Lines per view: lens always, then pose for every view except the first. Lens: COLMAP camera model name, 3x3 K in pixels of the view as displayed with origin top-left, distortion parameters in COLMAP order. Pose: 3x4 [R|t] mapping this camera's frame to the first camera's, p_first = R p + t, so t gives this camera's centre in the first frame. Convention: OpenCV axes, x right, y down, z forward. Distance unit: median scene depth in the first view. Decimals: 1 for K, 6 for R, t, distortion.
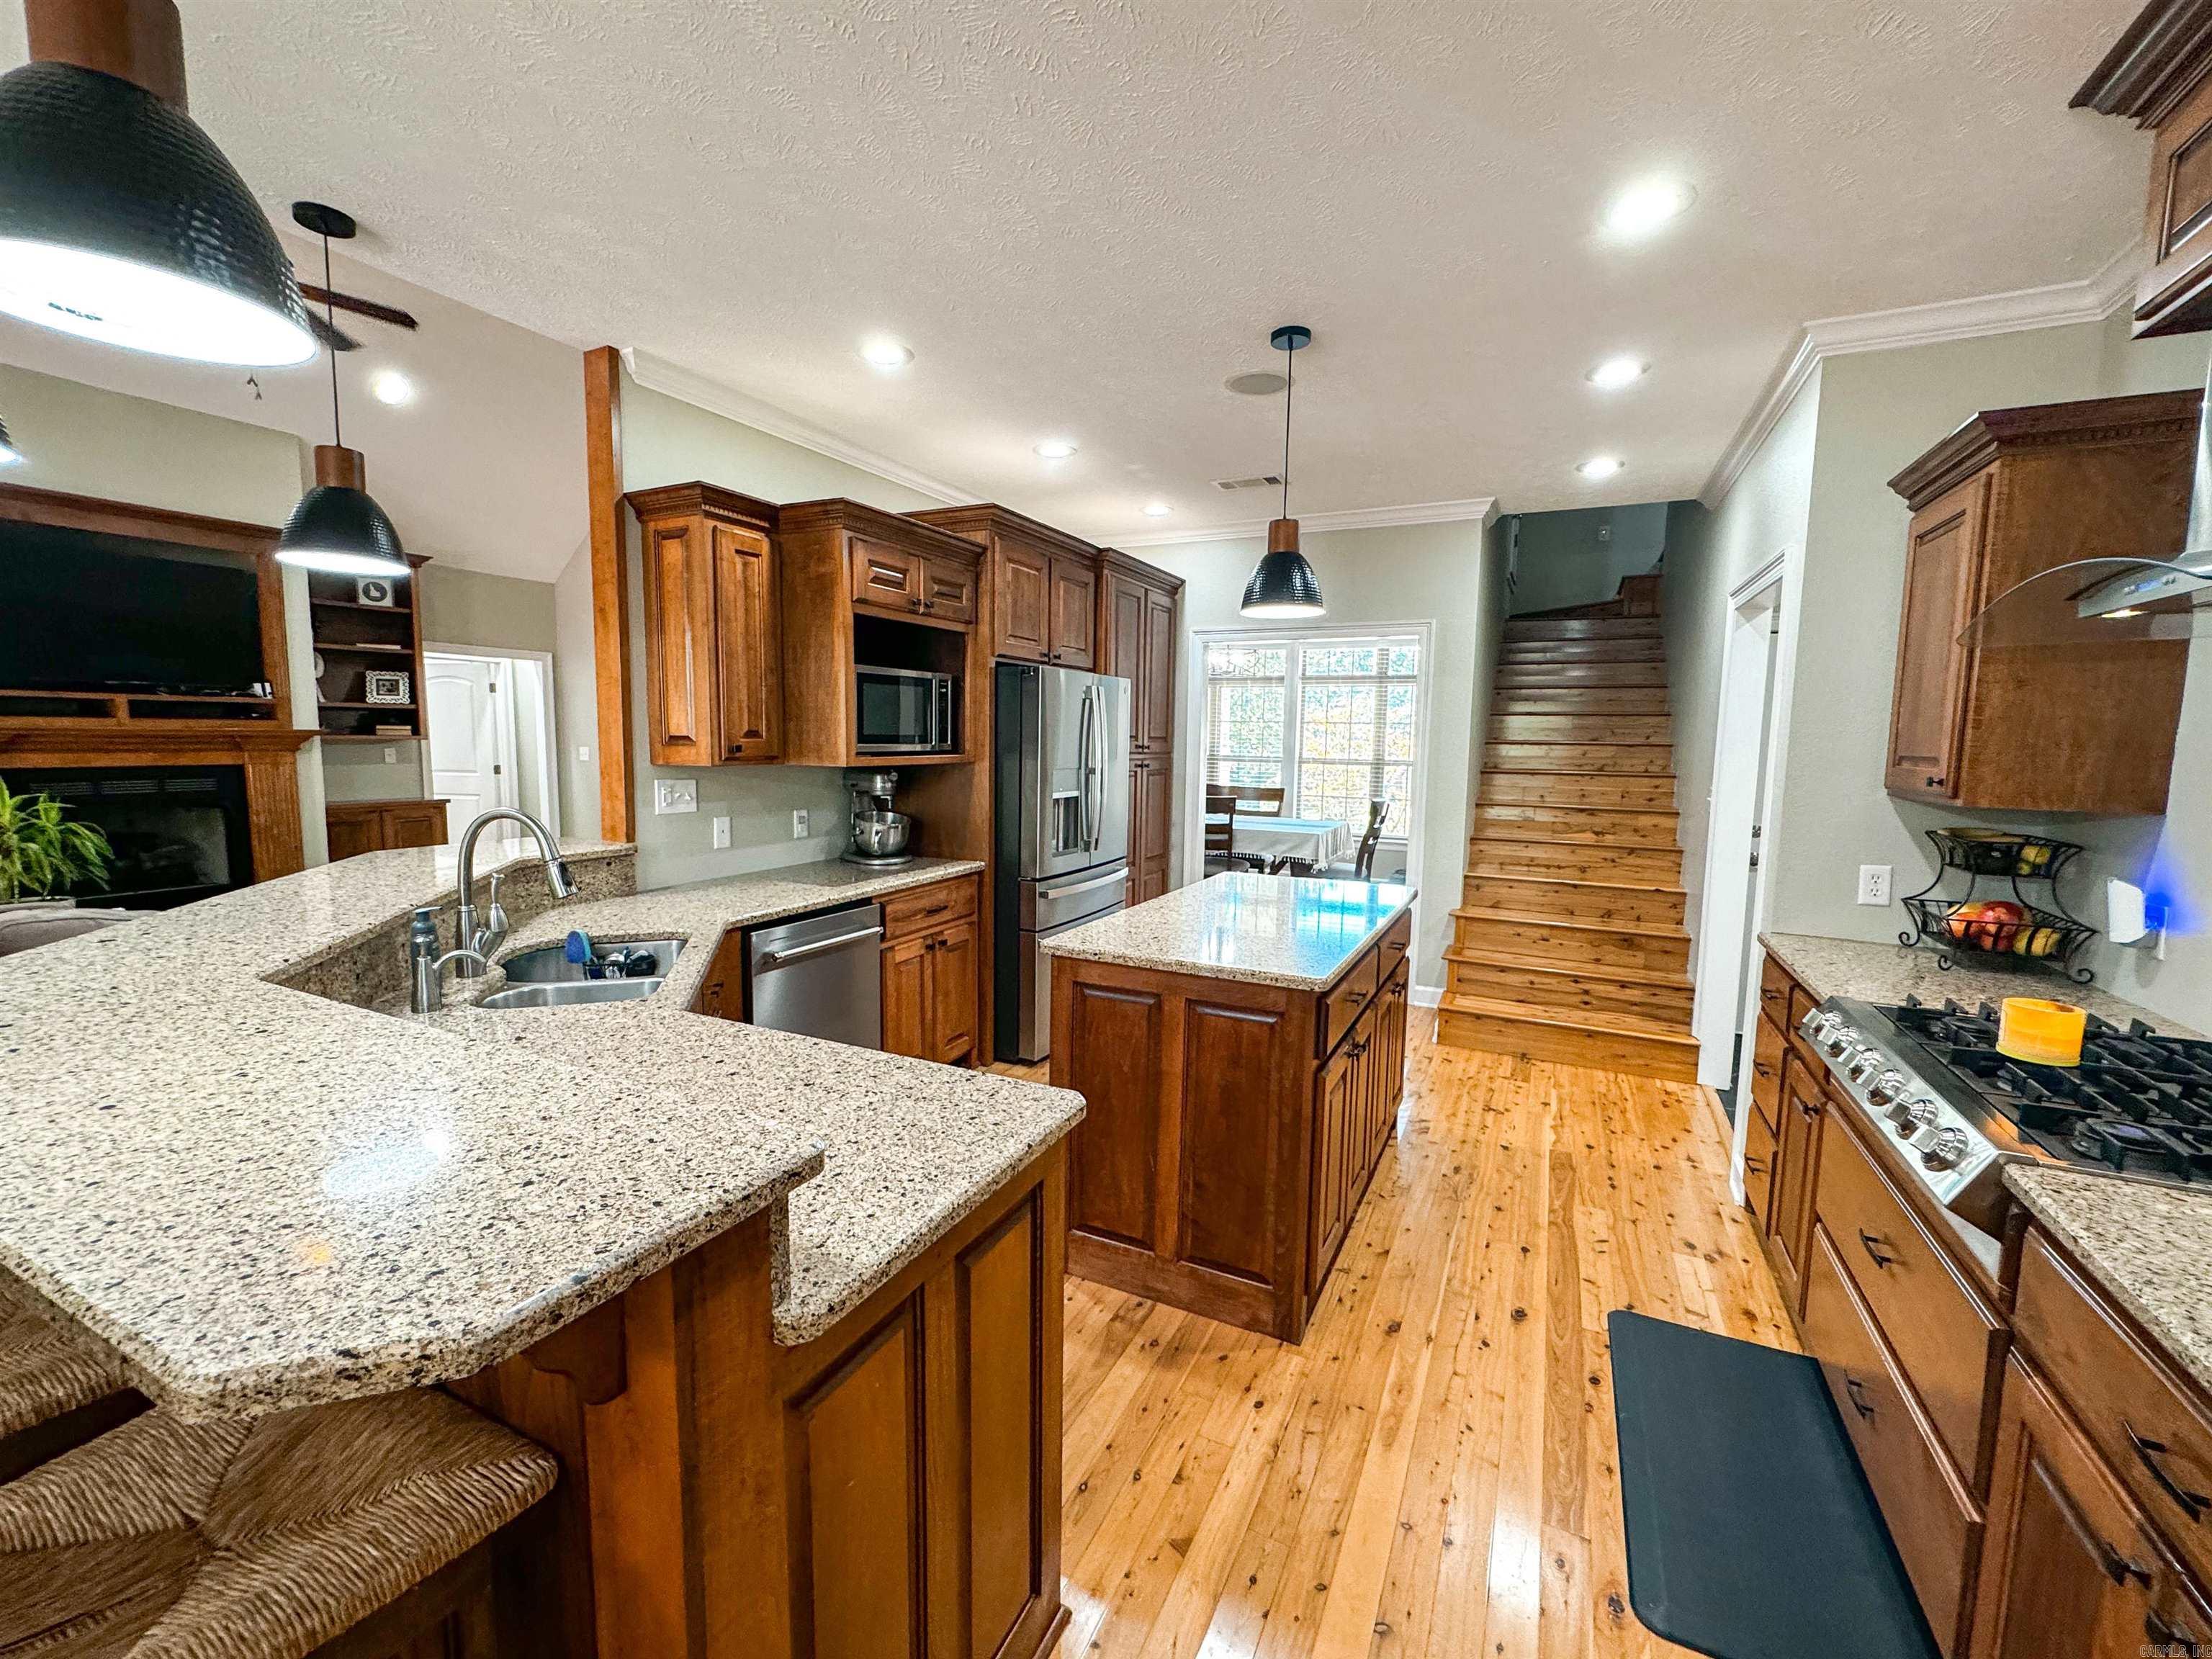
lens RADIAL K [[917.1, 0, 1101.9], [0, 917.1, 823.8], [0, 0, 1]] dist [-0.002953, 0.000302]
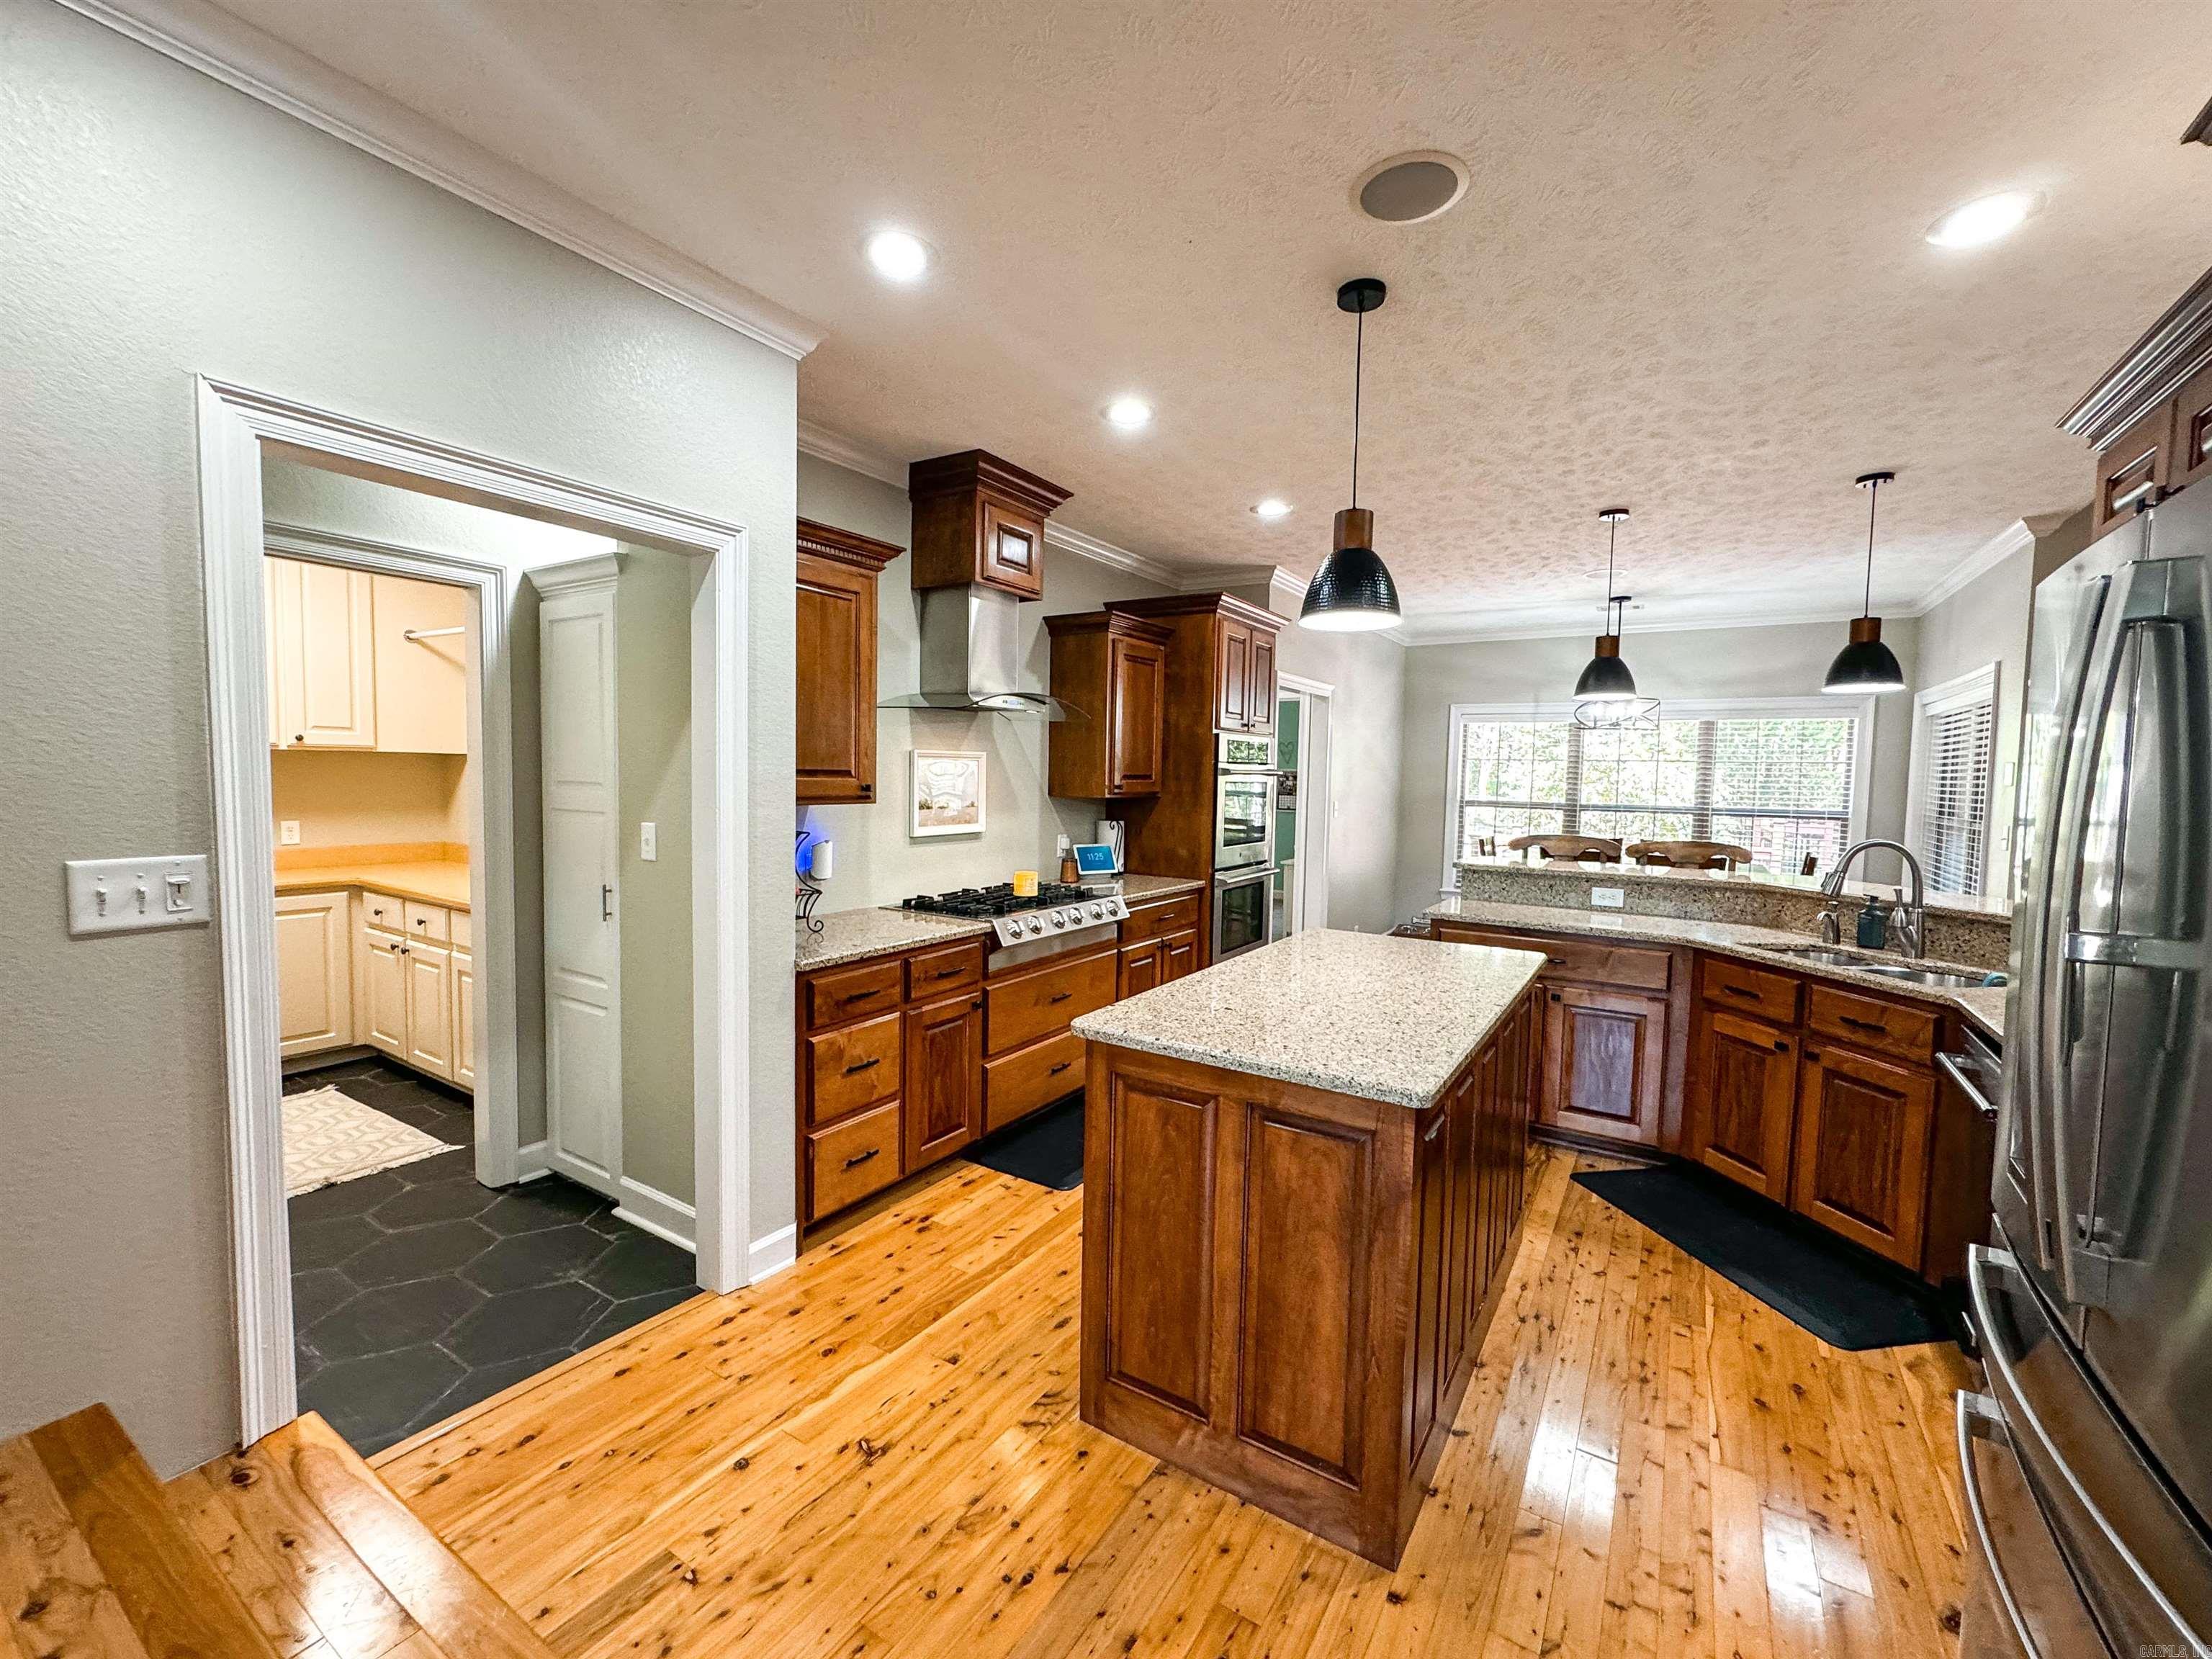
lens RADIAL K [[917.1, 0, 1101.9], [0, 917.1, 823.8], [0, 0, 1]] dist [-0.002953, 0.000302]
pose [[-0.993086, -0.042378, 0.109473, 0.259599], [-0.025224, 0.987817, 0.153565, -0.139622], [-0.114647, 0.149741, -0.982056, 1.512179]]
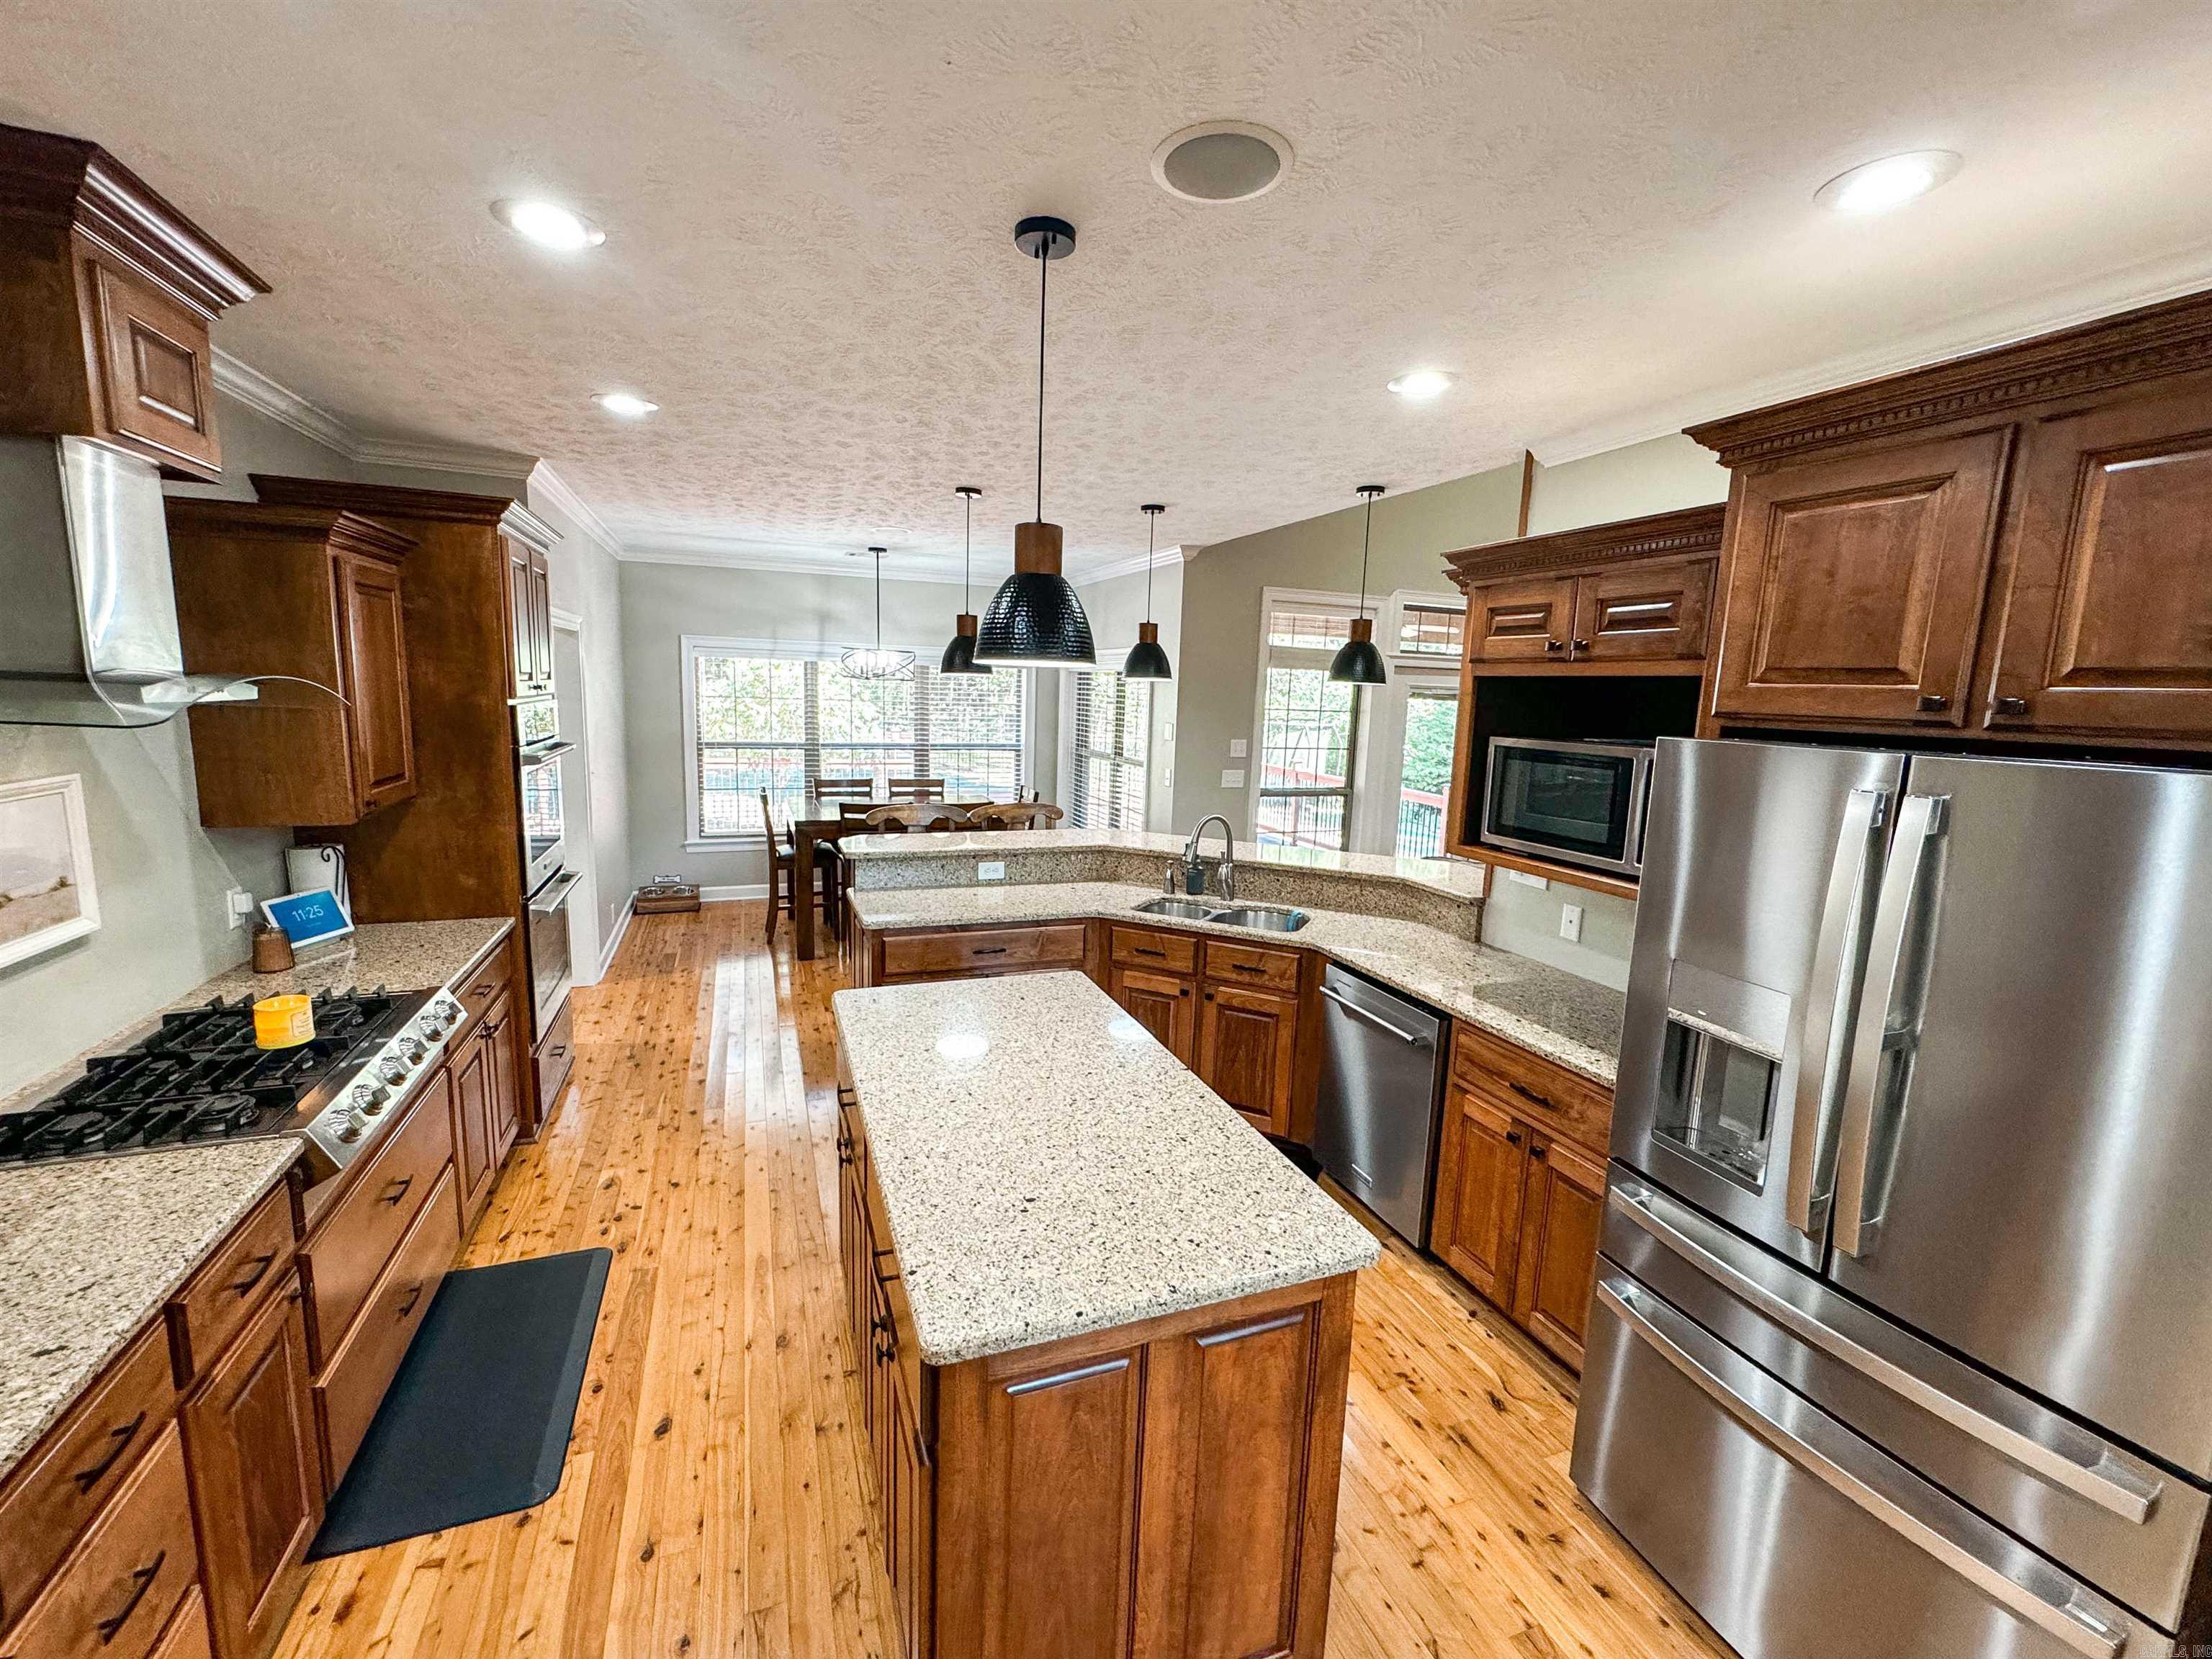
lens RADIAL K [[917.1, 0, 1101.9], [0, 917.1, 823.8], [0, 0, 1]] dist [-0.002953, 0.000302]
pose [[-0.676532, 0.070121, -0.733067, 0.535927], [-0.115013, 0.973180, 0.199232, -0.206983], [0.727377, 0.219099, -0.650322, 1.212025]]
